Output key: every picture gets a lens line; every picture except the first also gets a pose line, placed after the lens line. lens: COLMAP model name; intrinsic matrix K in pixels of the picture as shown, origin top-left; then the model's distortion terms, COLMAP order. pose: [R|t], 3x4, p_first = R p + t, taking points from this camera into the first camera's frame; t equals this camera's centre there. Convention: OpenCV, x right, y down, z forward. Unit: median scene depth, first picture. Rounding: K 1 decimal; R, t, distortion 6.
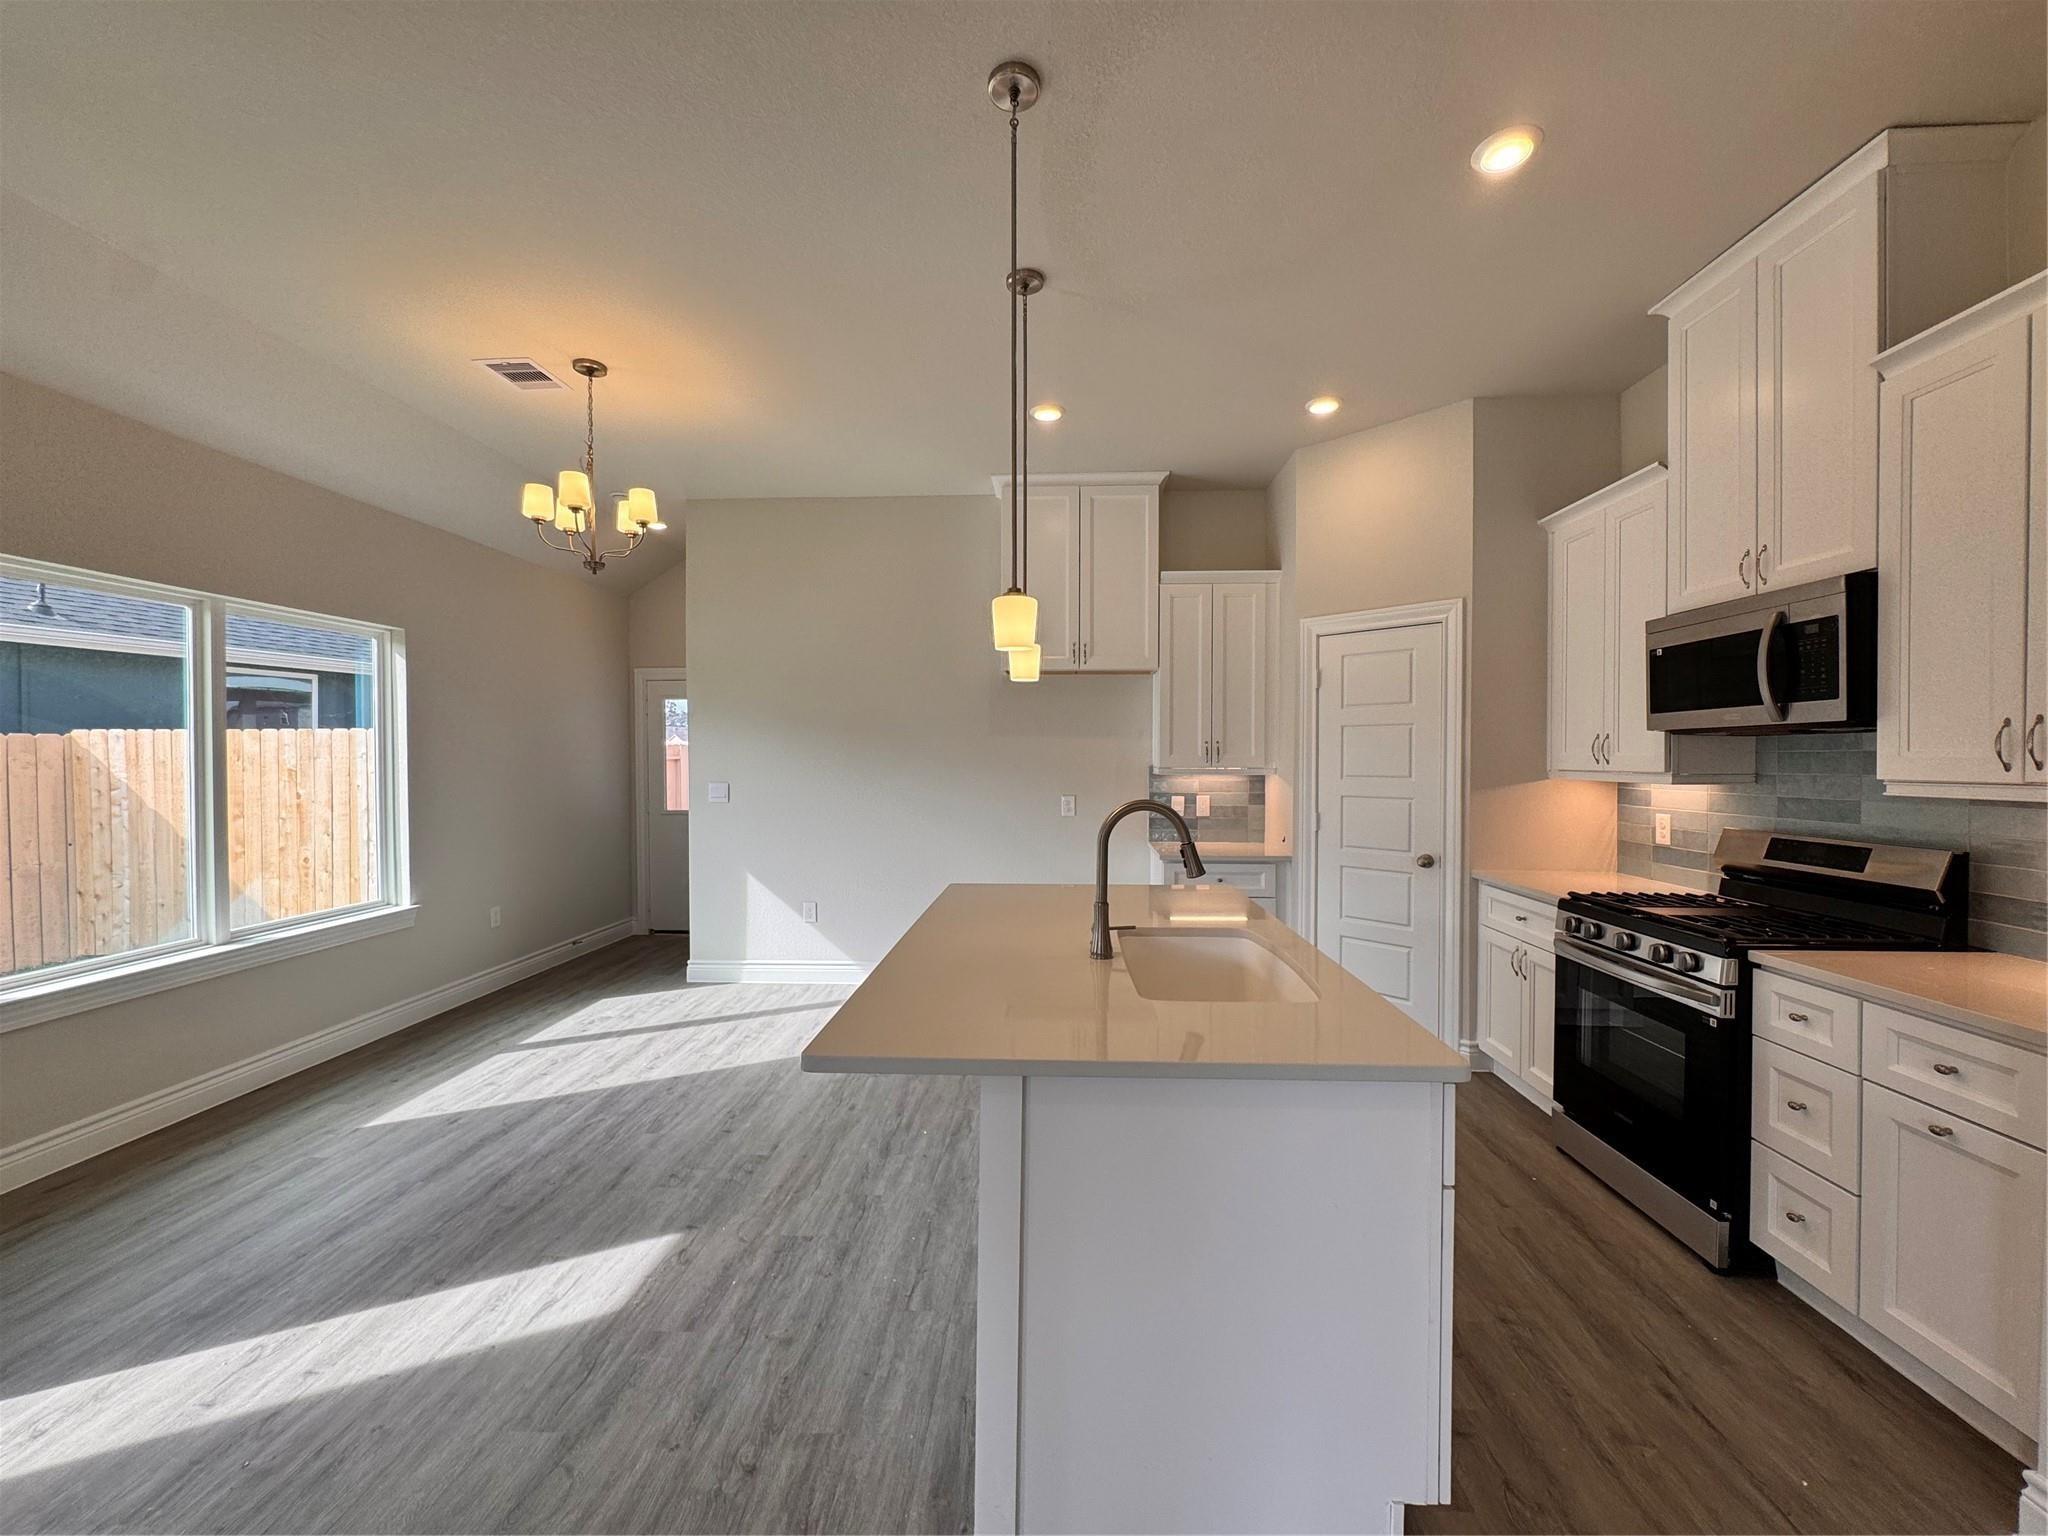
lens RADIAL K [[818.0, 0, 1027.2], [0, 818.0, 769.6], [0, 0, 1]] dist [-0.003092, 0.000408]
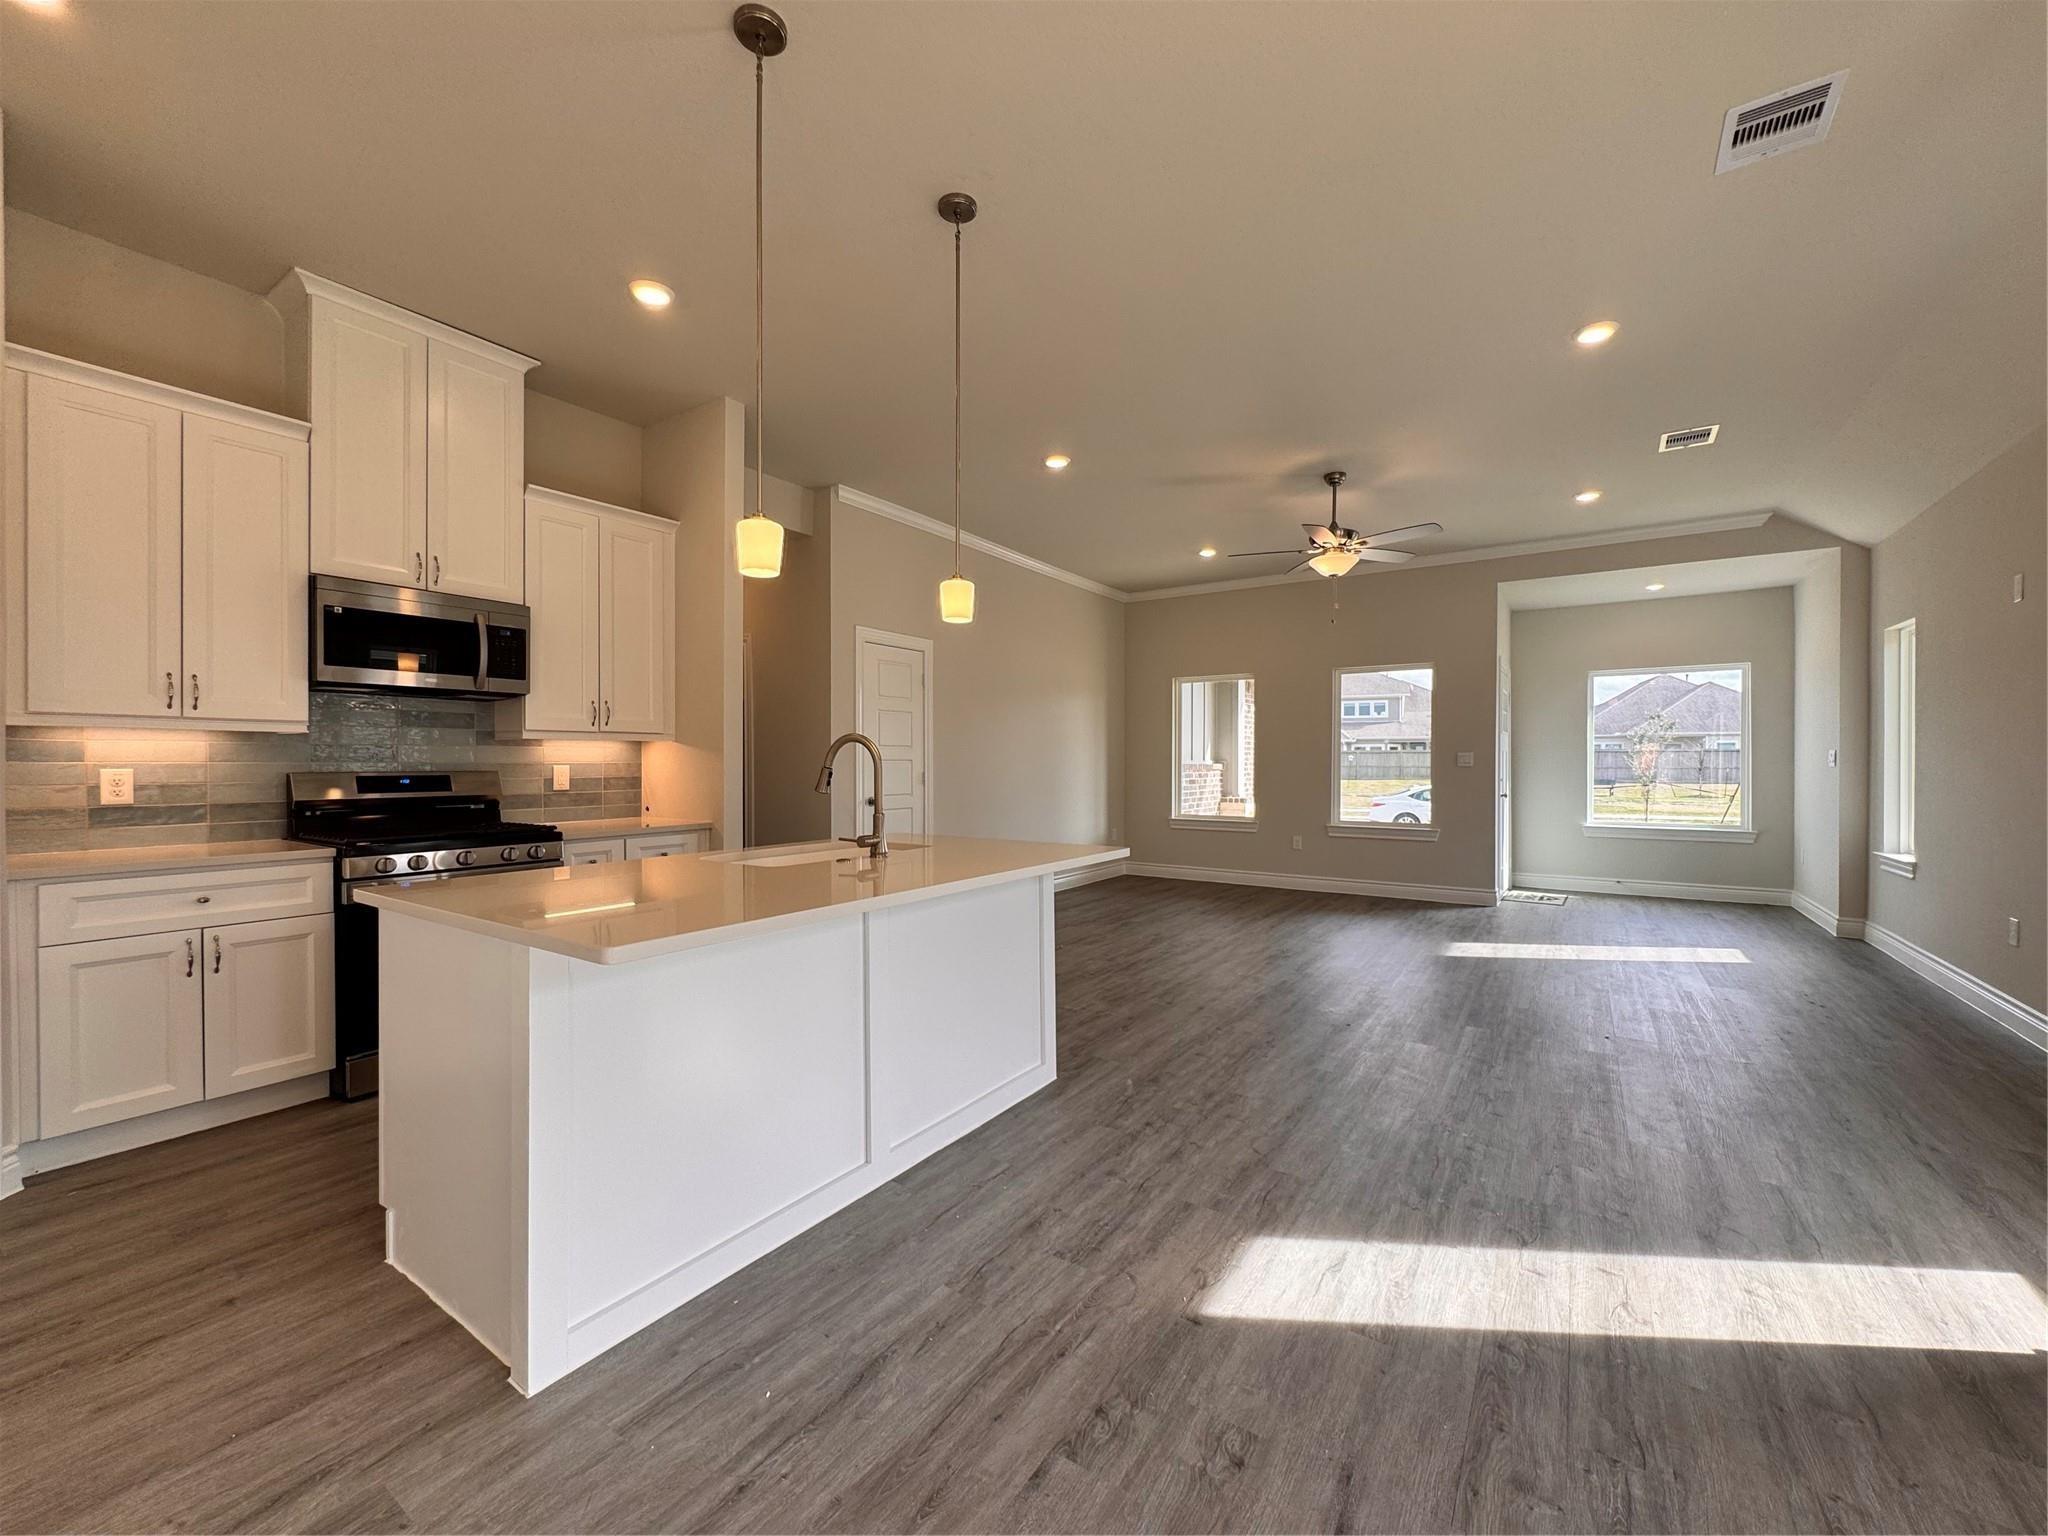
lens RADIAL K [[818.0, 0, 1028.4], [0, 818.0, 767.6], [0, 0, 1]] dist [-0.003092, 0.000408]
pose [[-0.855207, -0.005070, 0.518262, -0.575411], [0.005873, 0.999793, 0.019472, 0.050483], [-0.518253, 0.019696, -0.855000, 1.473498]]
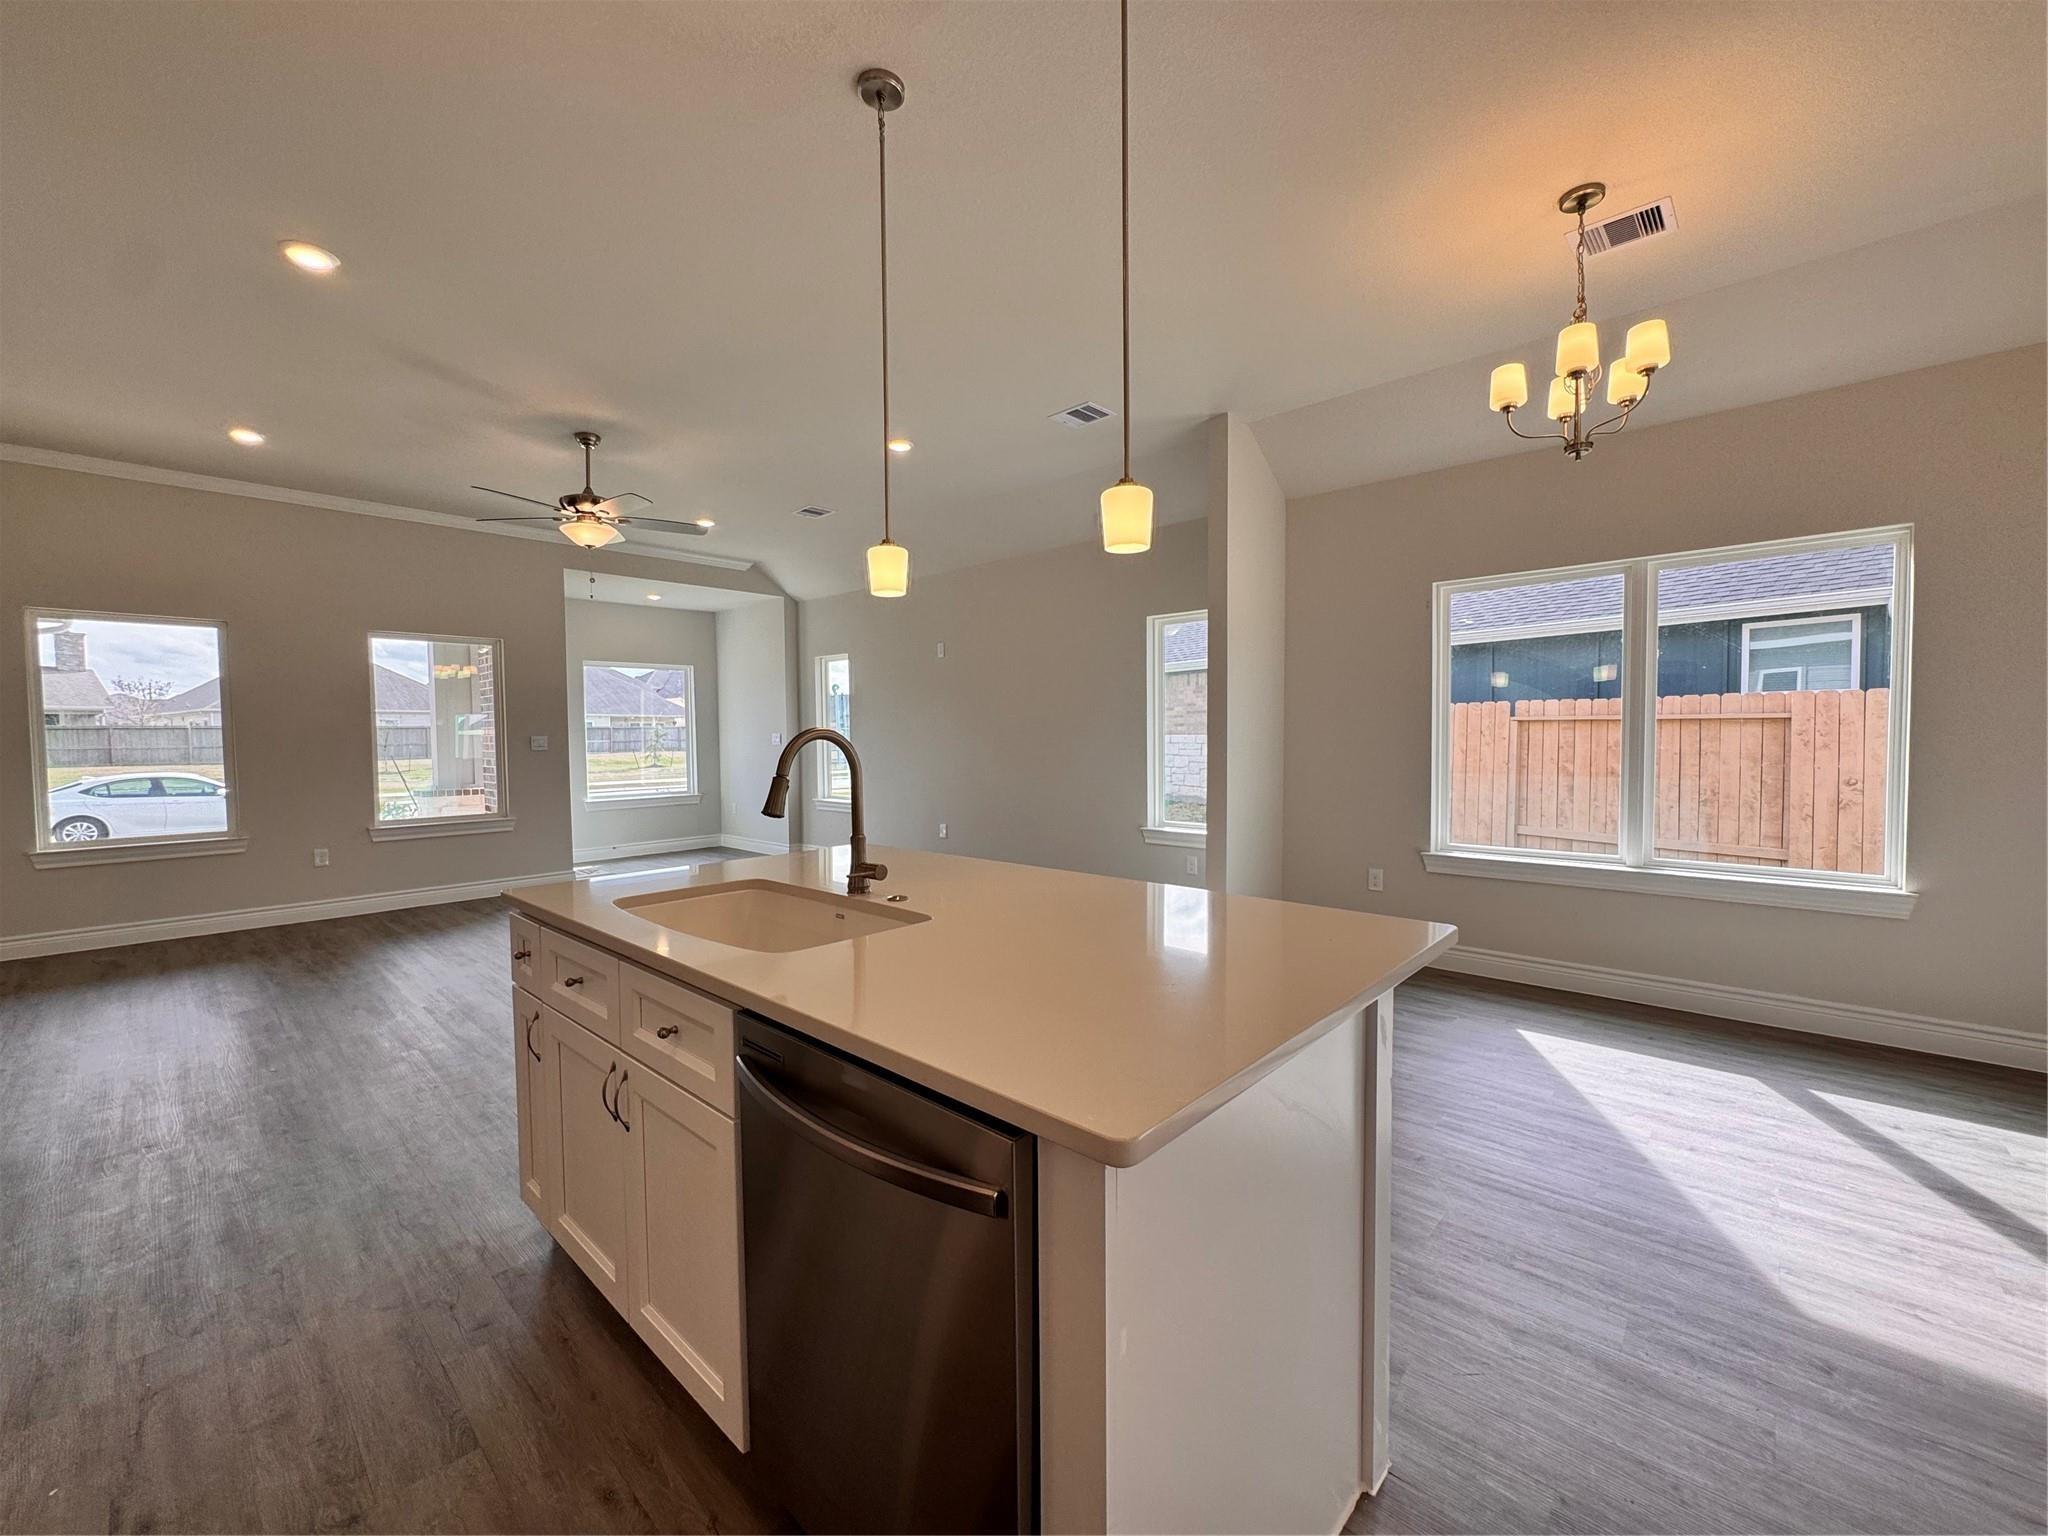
lens RADIAL K [[818.0, 0, 1028.3], [0, 818.0, 758.9], [0, 0, 1]] dist [-0.003092, 0.000408]
pose [[-0.640220, 0.027212, -0.767710, 0.522257], [-0.004639, 0.999217, 0.039288, 0.026412], [0.768178, 0.028714, -0.639592, 1.319353]]
